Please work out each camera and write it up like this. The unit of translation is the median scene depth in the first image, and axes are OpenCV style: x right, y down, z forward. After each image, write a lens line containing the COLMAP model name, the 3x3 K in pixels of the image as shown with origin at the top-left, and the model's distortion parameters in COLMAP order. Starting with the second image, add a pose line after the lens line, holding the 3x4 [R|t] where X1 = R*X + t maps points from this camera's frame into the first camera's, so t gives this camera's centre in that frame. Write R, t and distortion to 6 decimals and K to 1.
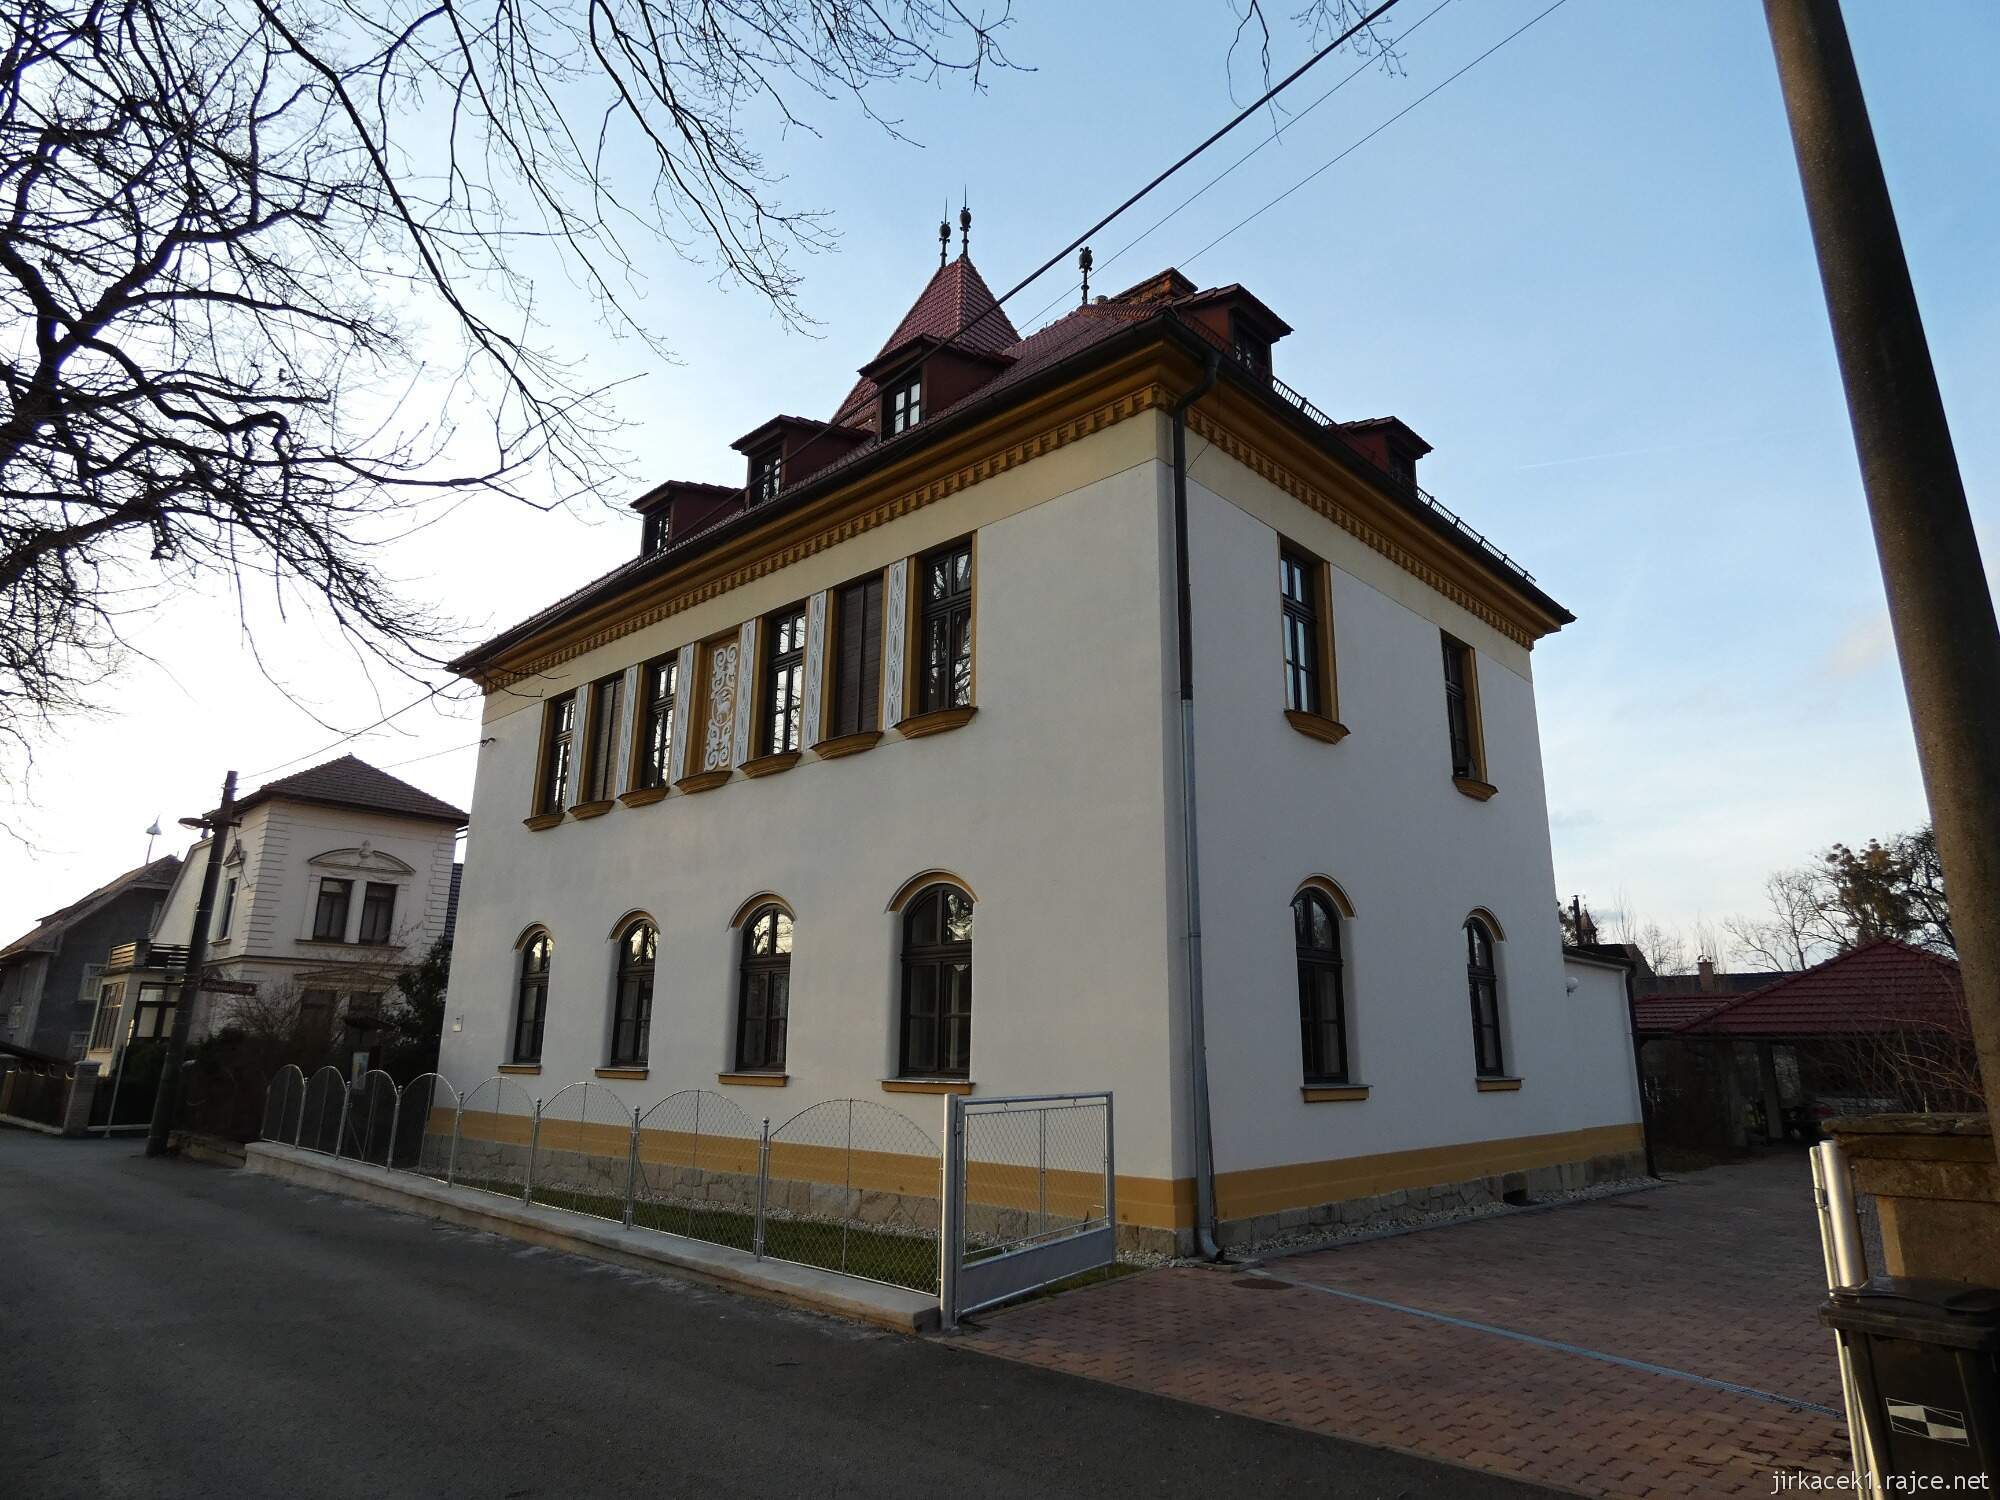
lens RADIAL K [[1163.0, 0, 1000.0], [0, 1163.0, 750.0], [0, 0, 1]] dist [0.019680, 0.000612]
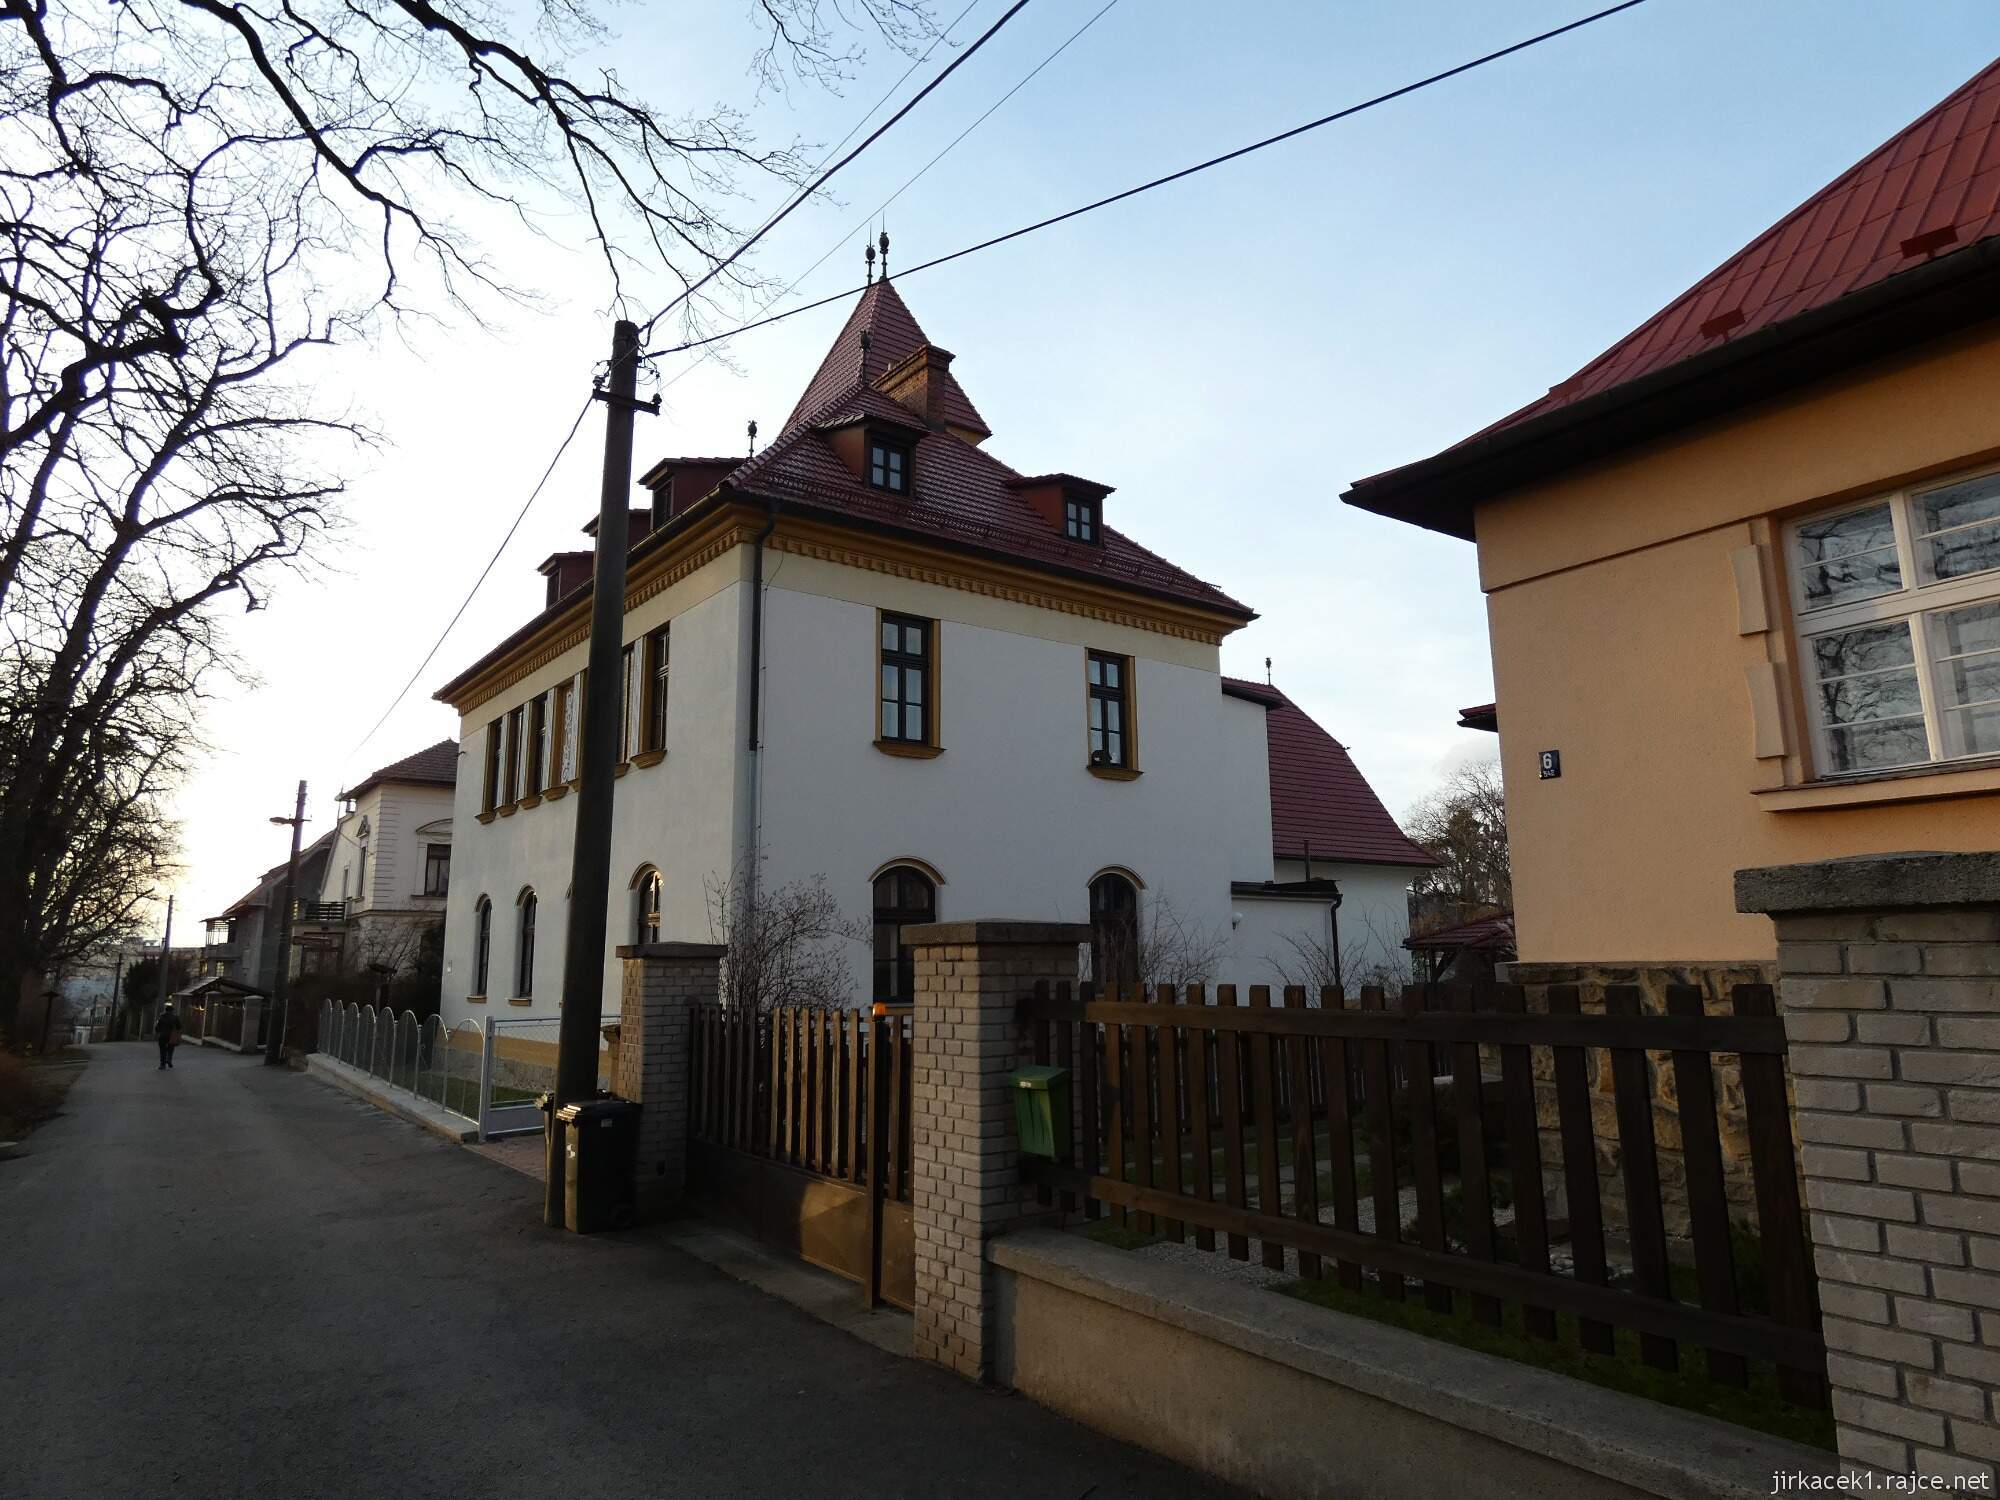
lens RADIAL K [[1192.5, 0, 1000.0], [0, 1192.5, 750.0], [0, 0, 1]] dist [0.005695, 0.000628]
pose [[0.987950, -0.048729, -0.146899, 0.390206], [0.058894, 0.996103, 0.065659, -0.069535], [0.143127, -0.073519, 0.986970, -0.255781]]
